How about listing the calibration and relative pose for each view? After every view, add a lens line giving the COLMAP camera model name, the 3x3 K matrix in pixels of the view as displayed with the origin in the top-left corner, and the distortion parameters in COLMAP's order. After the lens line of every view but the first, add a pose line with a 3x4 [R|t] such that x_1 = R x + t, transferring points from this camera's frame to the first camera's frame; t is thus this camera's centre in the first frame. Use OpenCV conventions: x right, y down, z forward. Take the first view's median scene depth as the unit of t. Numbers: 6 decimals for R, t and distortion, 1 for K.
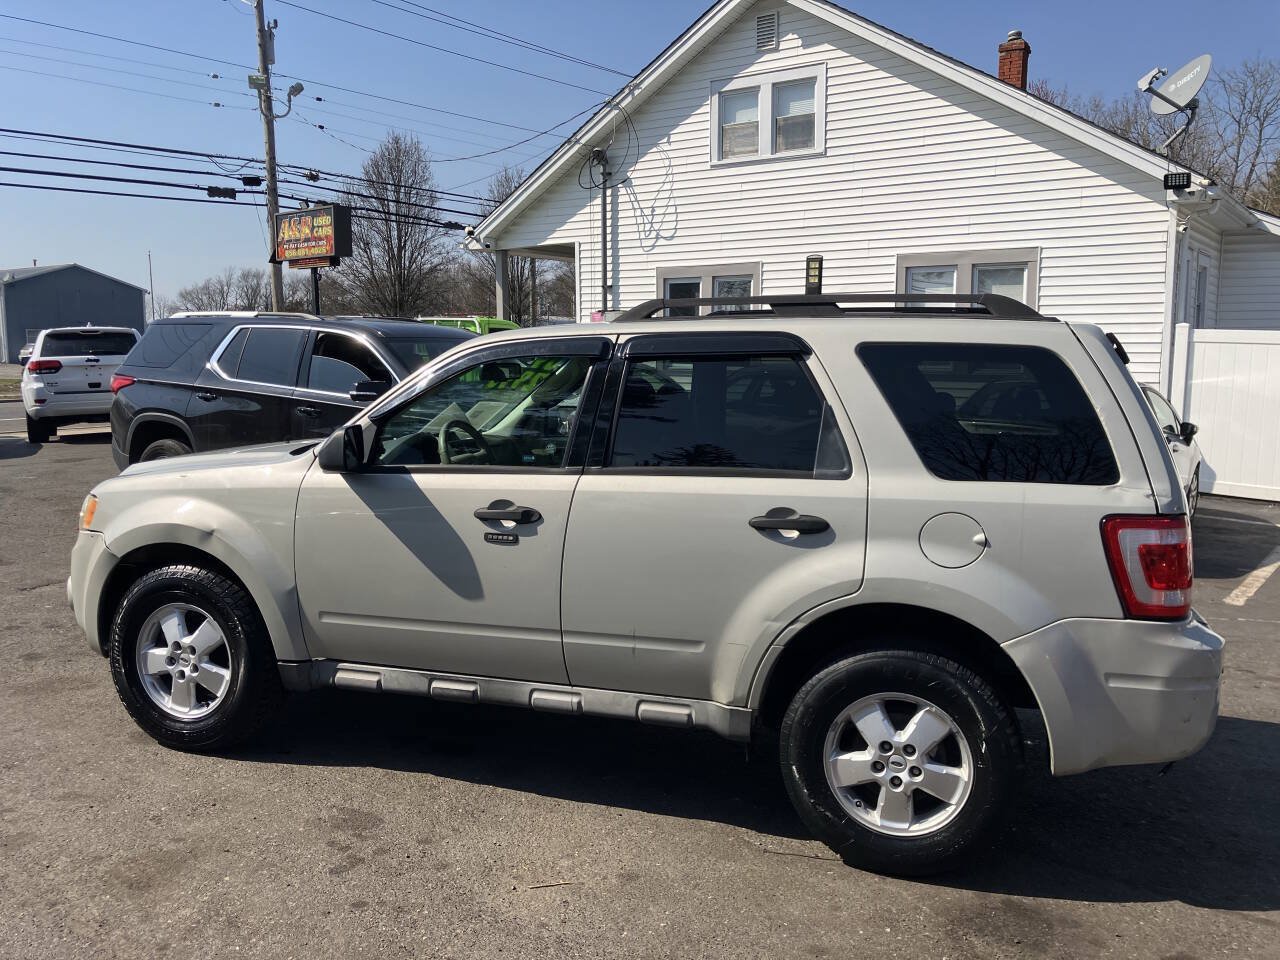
lens RADIAL K [[1062.1, 0, 649.7], [0, 1062.1, 481.4], [0, 0, 1]] dist [0.035423, -0.037819]
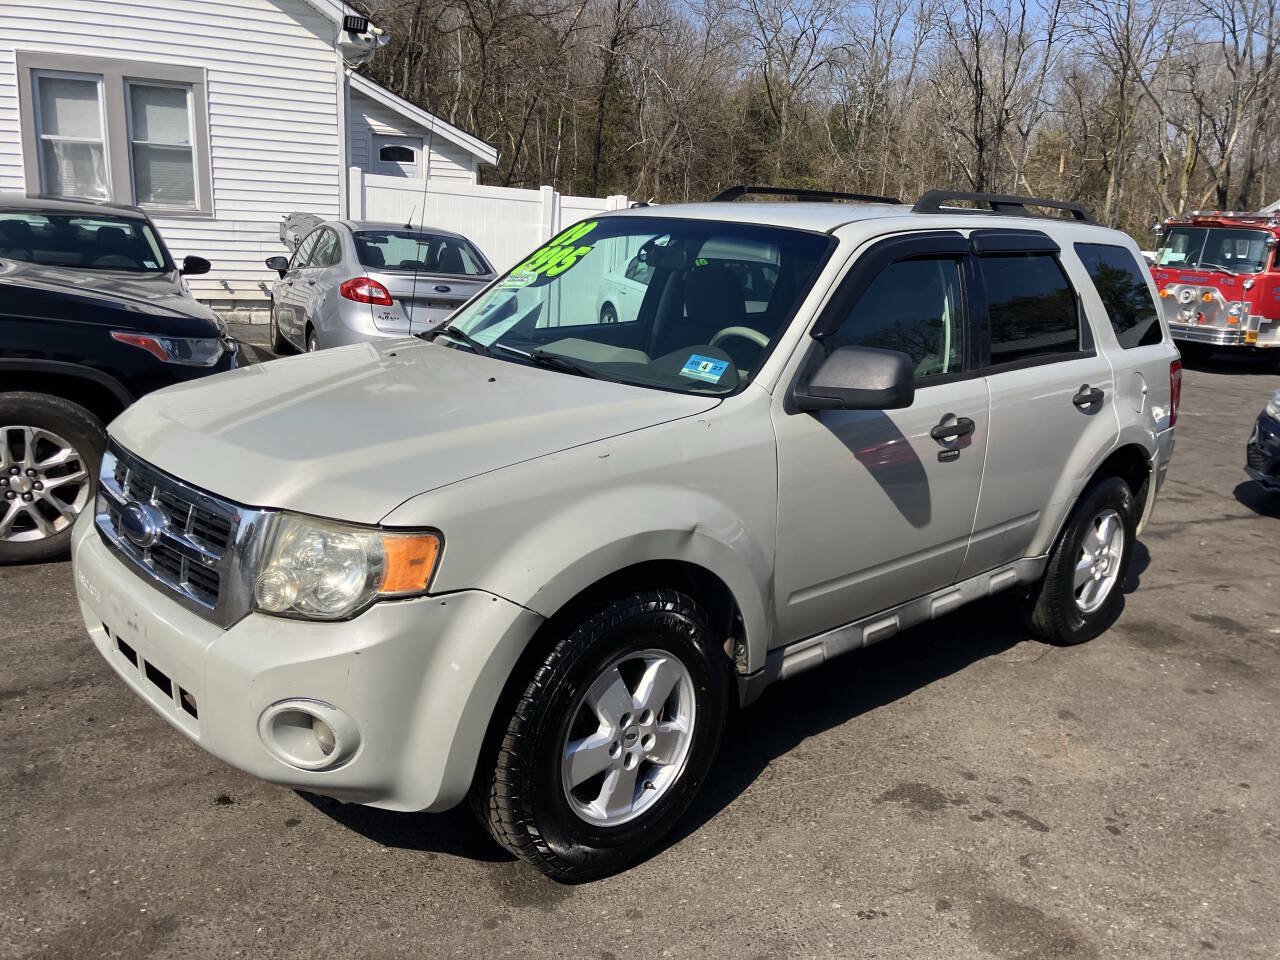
lens RADIAL K [[1062.1, 0, 642.1], [0, 1062.1, 477.0], [0, 0, 1]] dist [0.035423, -0.037819]
pose [[0.468399, -0.197962, 0.861054, -0.271754], [0.054433, 0.979190, 0.195511, -0.031790], [-0.881839, -0.044707, 0.469427, 0.198213]]
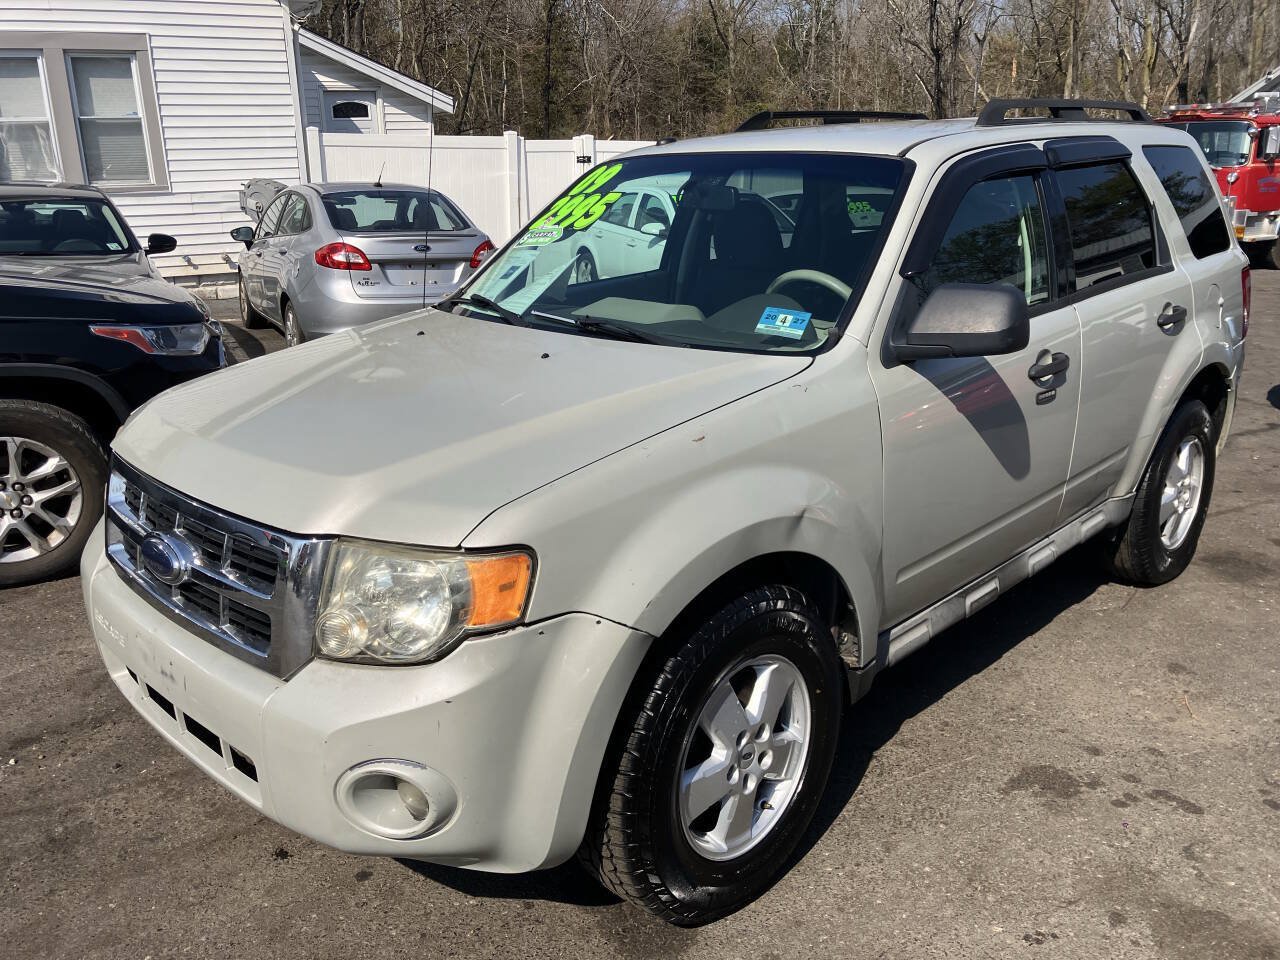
lens RADIAL K [[1062.1, 0, 611.9], [0, 1062.1, 457.2], [0, 0, 1]] dist [0.035423, -0.037819]
pose [[0.450058, -0.264343, 0.852977, -0.257261], [0.128928, 0.964410, 0.230850, -0.034857], [-0.883643, 0.006077, 0.468122, 0.226717]]
